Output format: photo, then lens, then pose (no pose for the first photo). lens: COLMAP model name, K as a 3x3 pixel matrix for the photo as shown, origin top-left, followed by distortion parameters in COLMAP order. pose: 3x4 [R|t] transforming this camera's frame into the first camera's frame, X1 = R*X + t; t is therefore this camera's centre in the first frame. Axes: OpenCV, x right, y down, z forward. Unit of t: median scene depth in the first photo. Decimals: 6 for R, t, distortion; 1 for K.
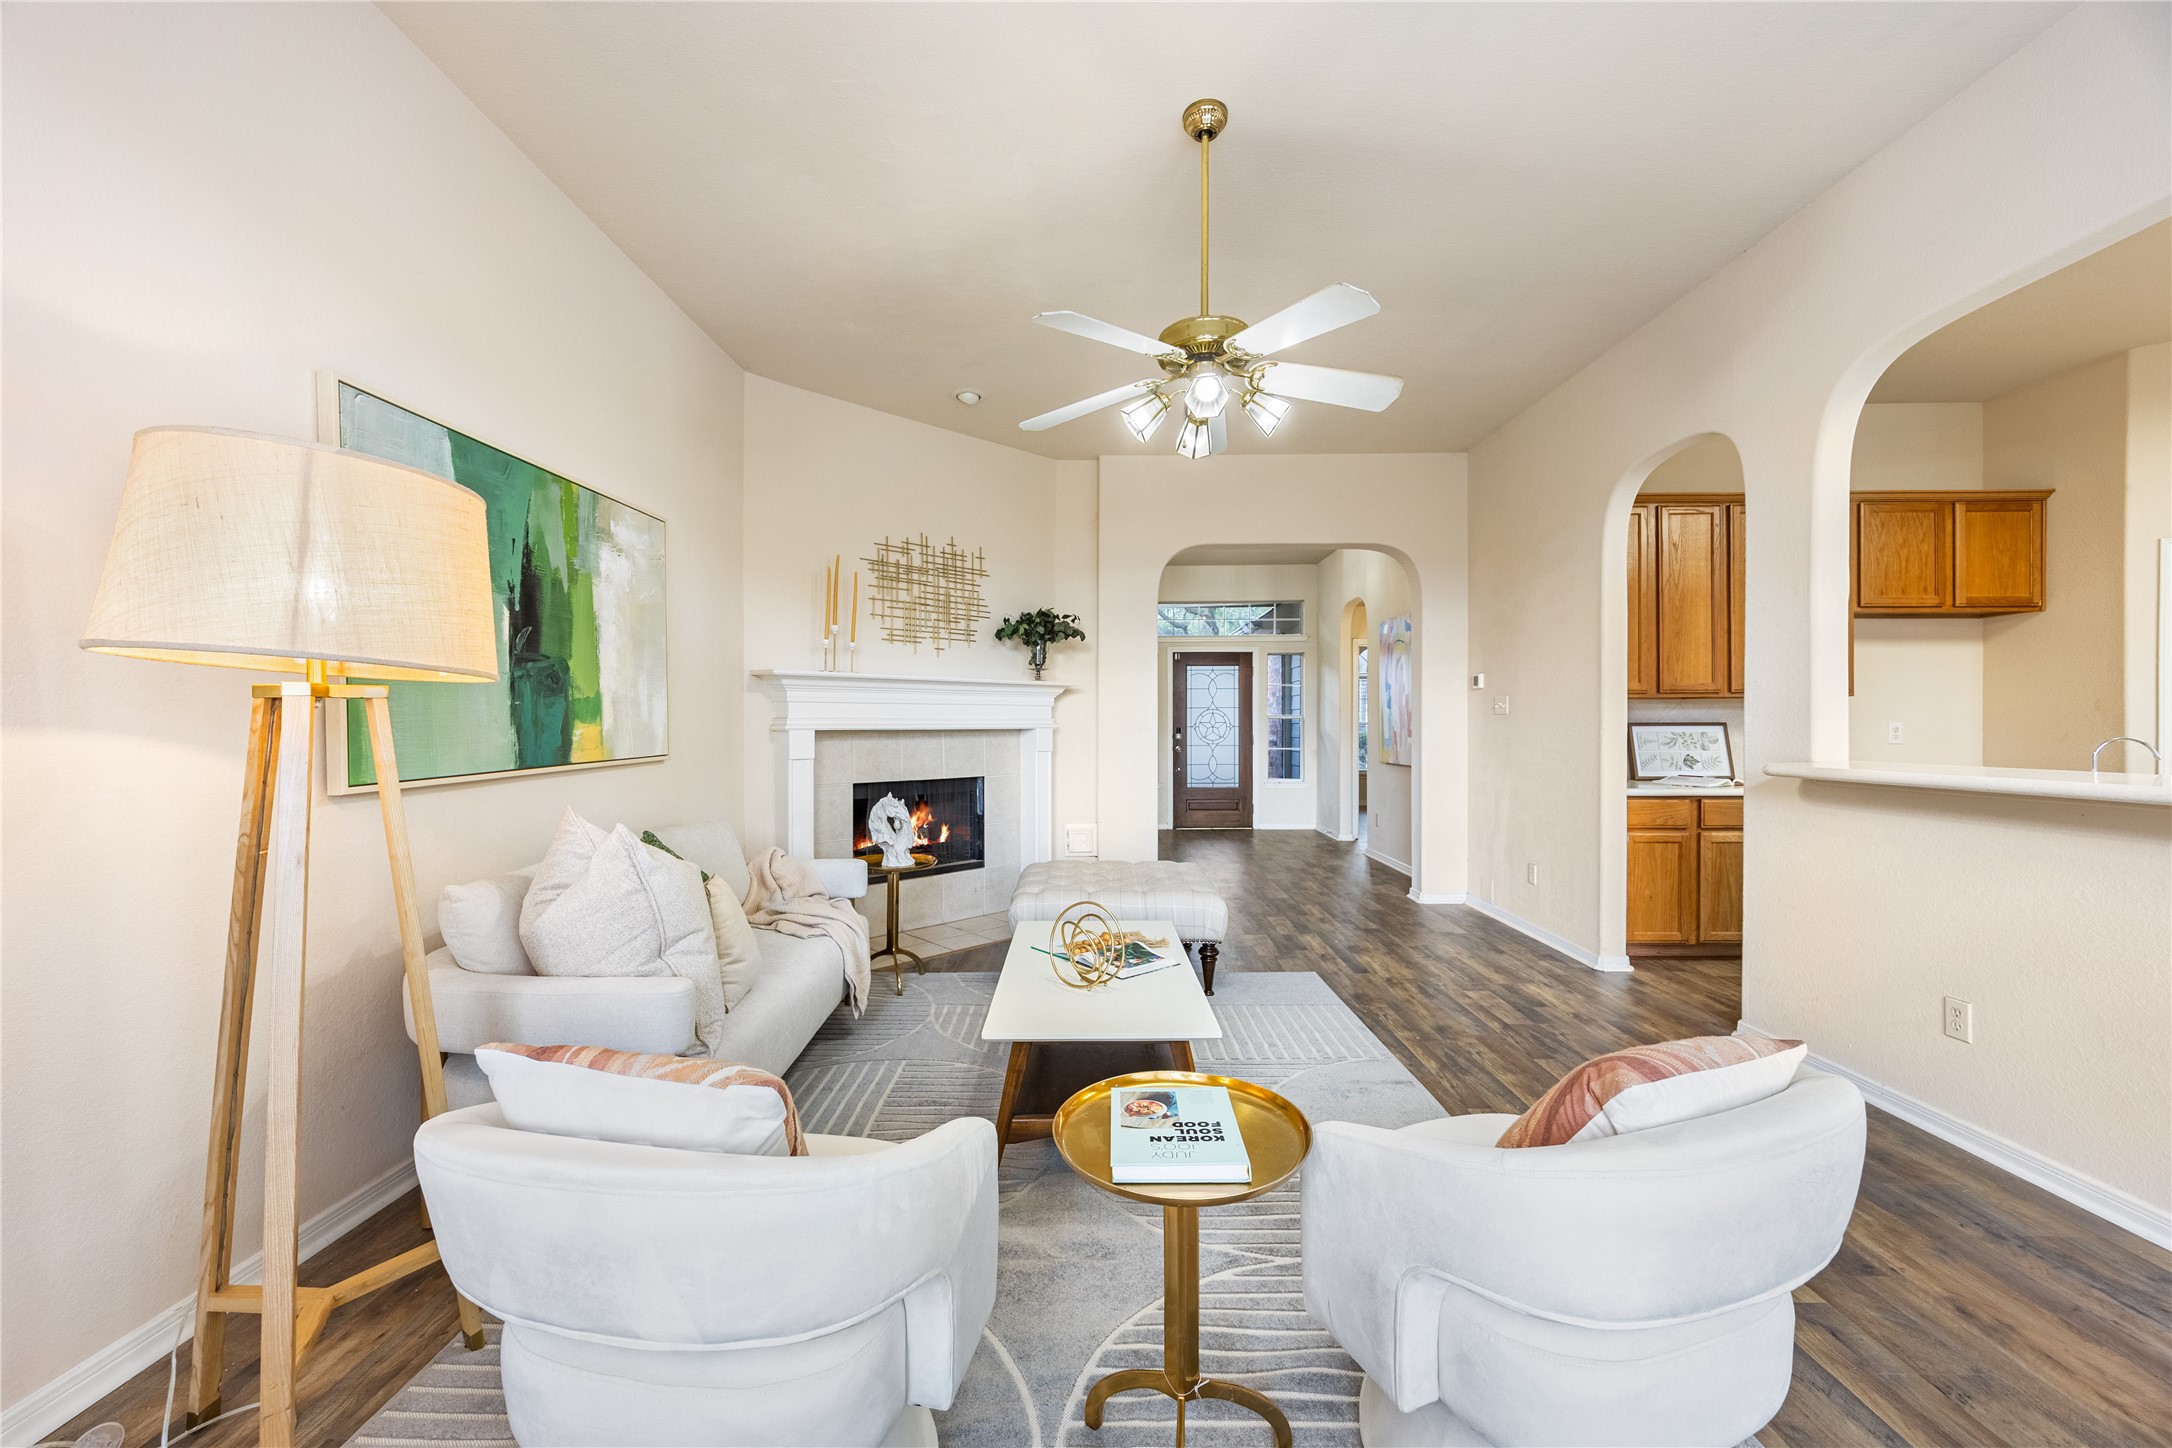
lens RADIAL K [[837.7, 0, 1085.7], [0, 837.7, 721.3], [0, 0, 1]] dist [-0.004897, -0.000512]
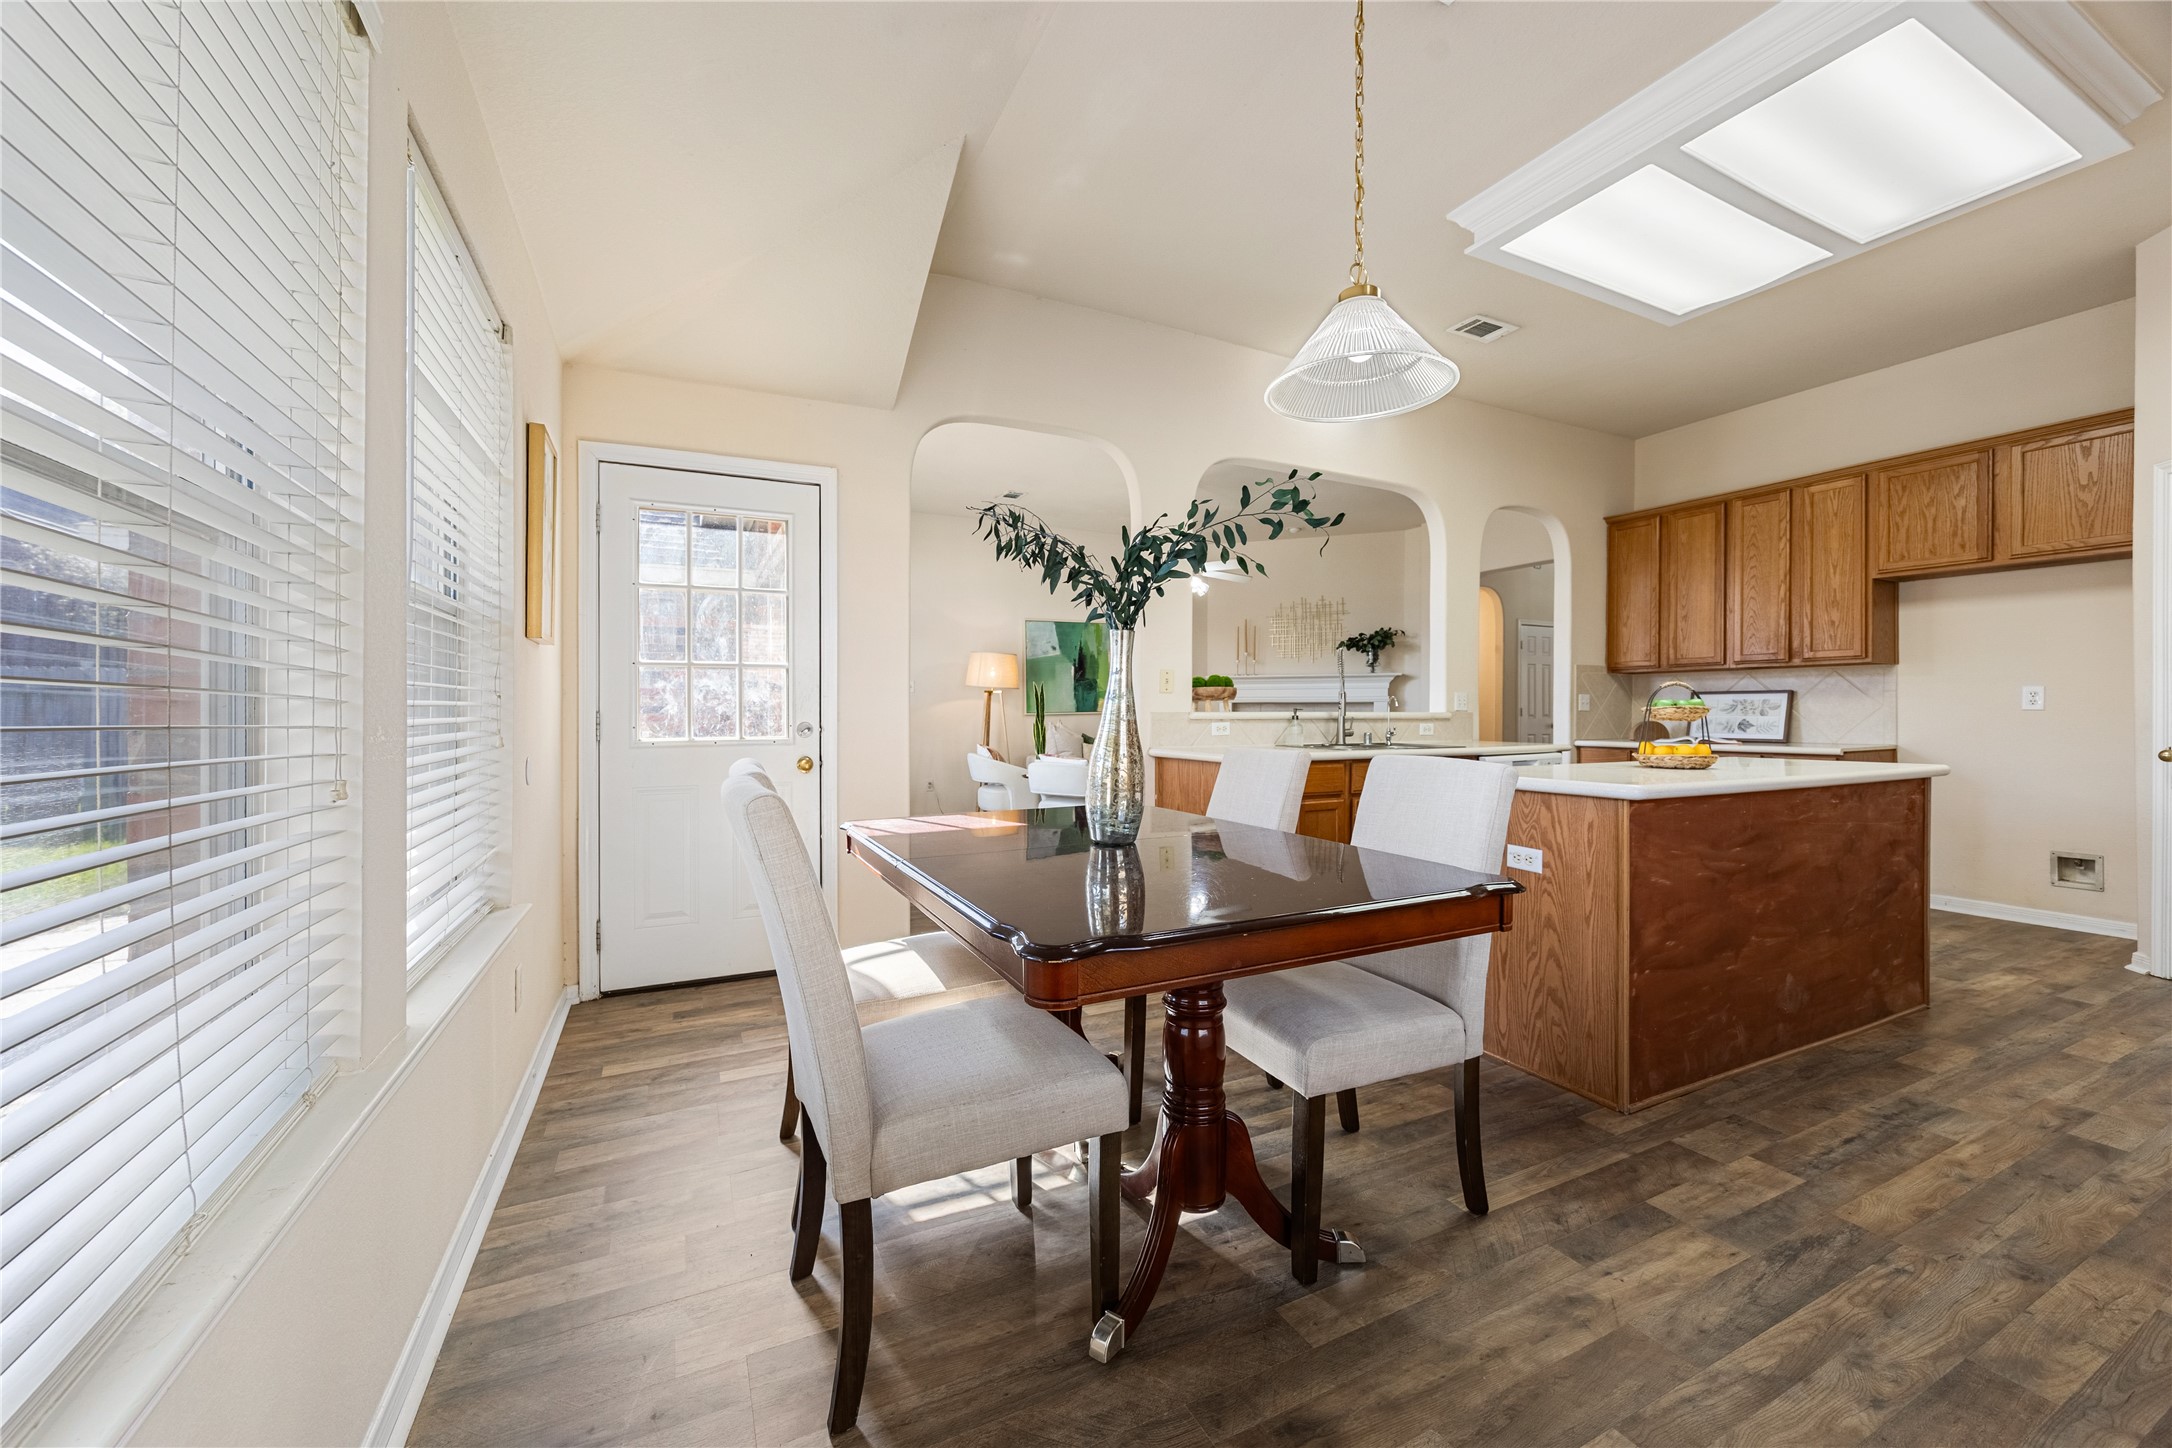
lens RADIAL K [[837.7, 0, 1085.6], [0, 837.7, 713.9], [0, 0, 1]] dist [-0.004897, -0.000512]
pose [[0.449231, 0.006264, -0.893394, 2.149764], [0.003214, 0.999958, 0.008627, 0.031657], [0.893410, -0.006746, 0.449191, -0.473020]]
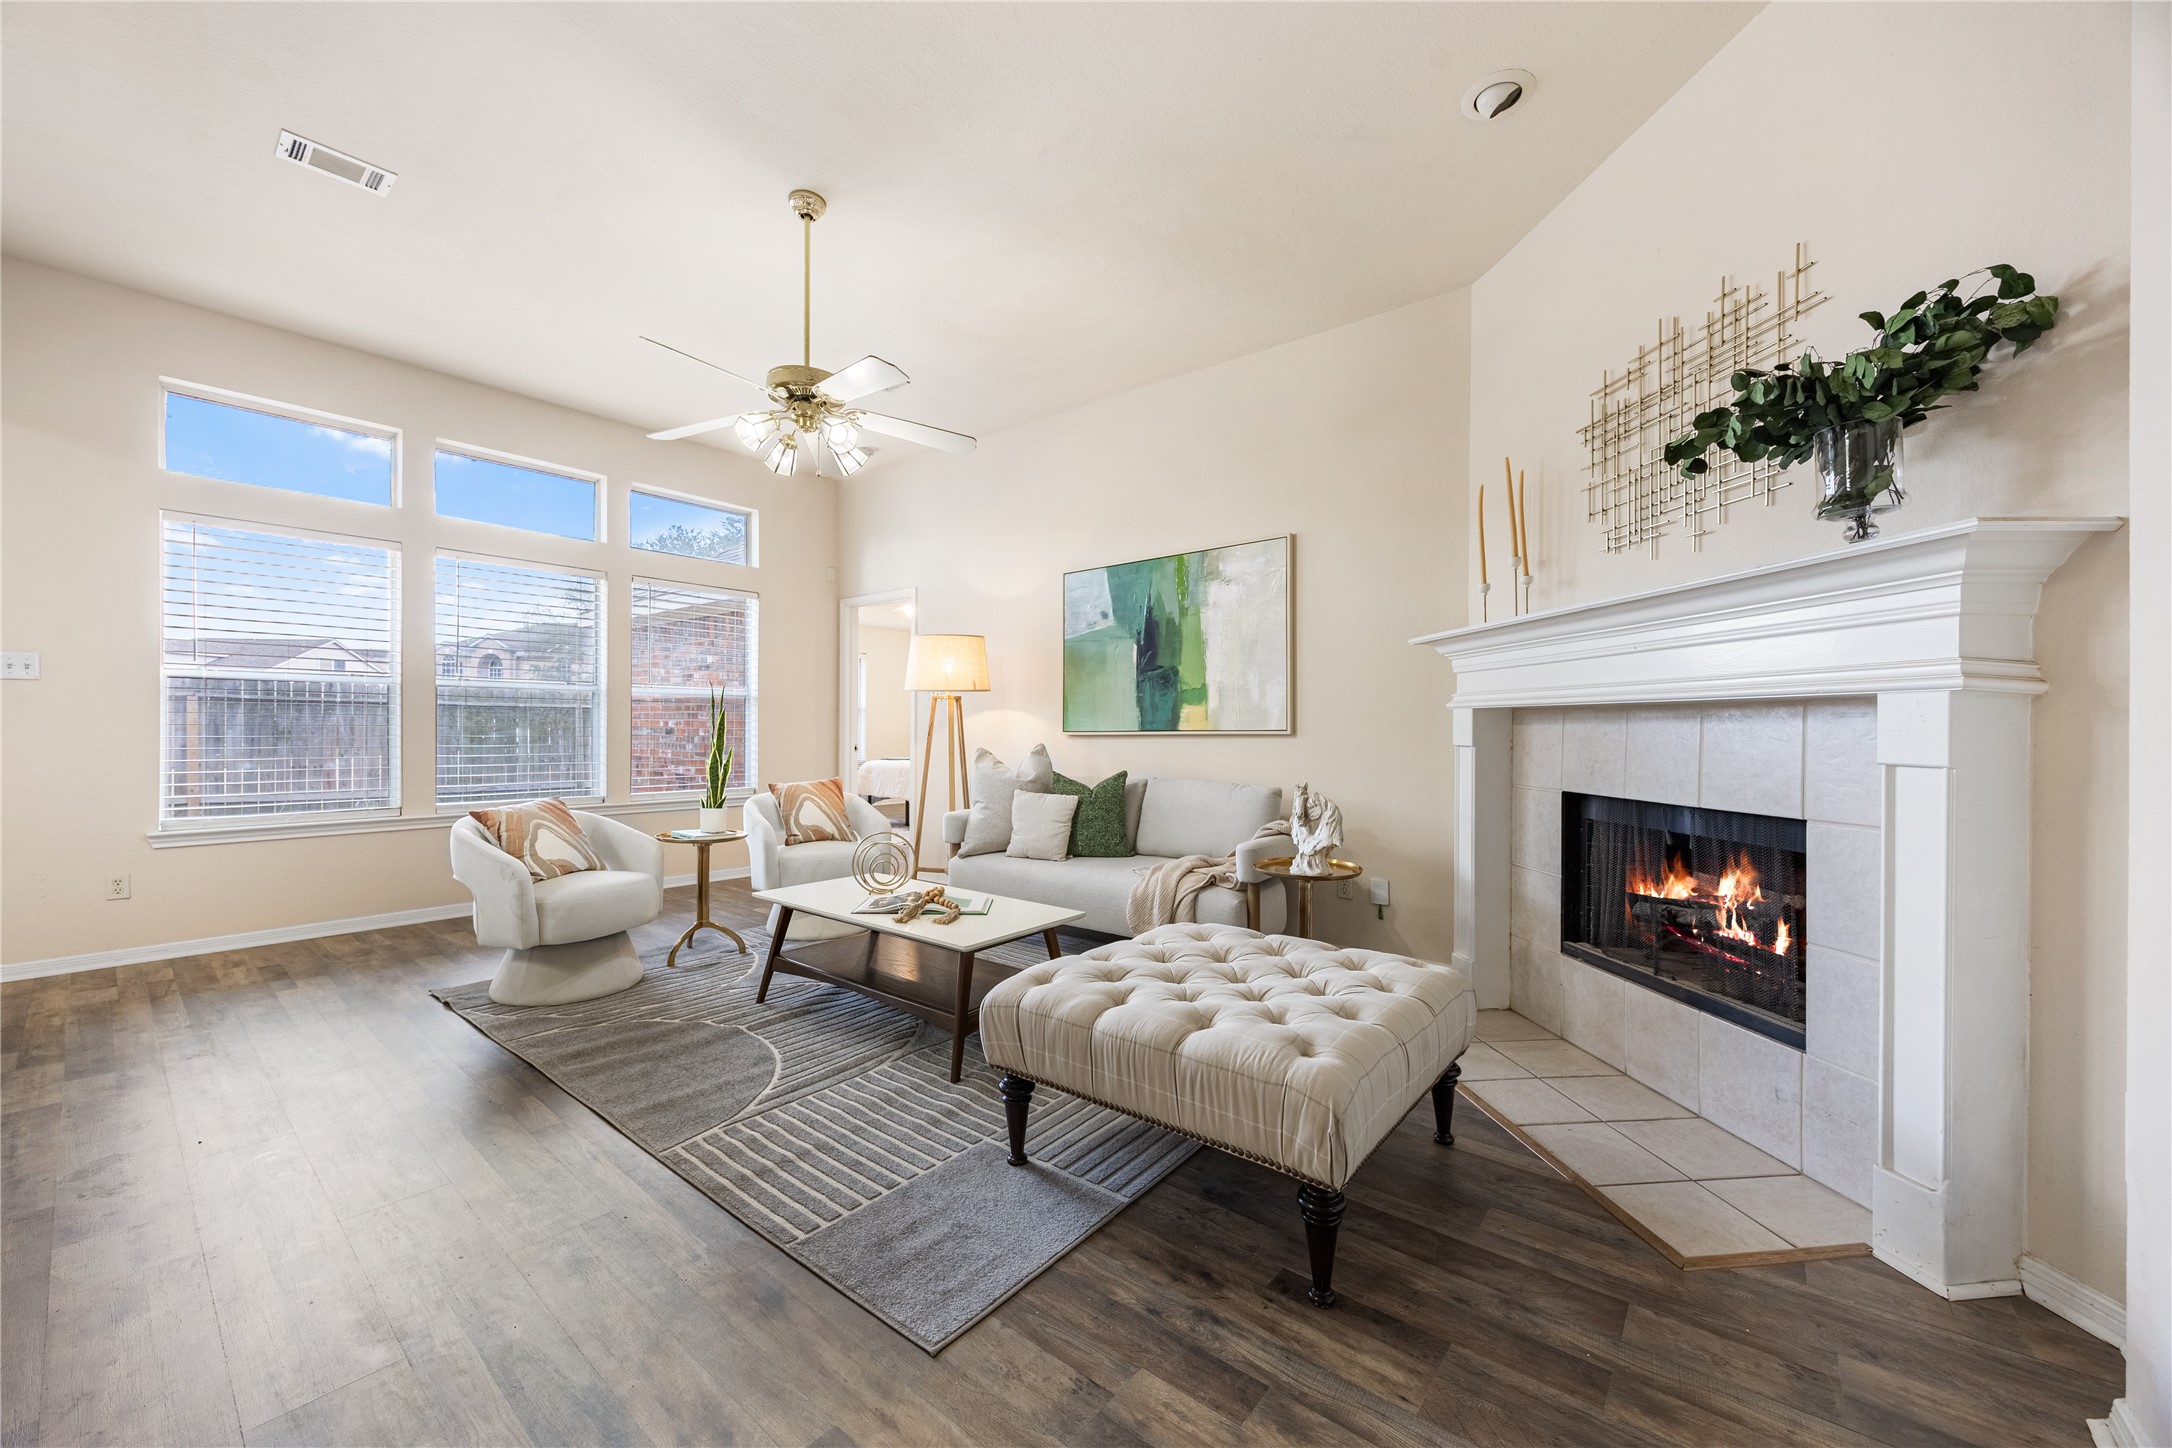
lens RADIAL K [[837.7, 0, 1085.2], [0, 837.7, 726.2], [0, 0, 1]] dist [-0.004897, -0.000512]
pose [[-0.619568, 0.000979, -0.784942, 0.722831], [0.001826, 0.999998, -0.000193, 0.039944], [0.784941, -0.001553, -0.619569, 1.767482]]
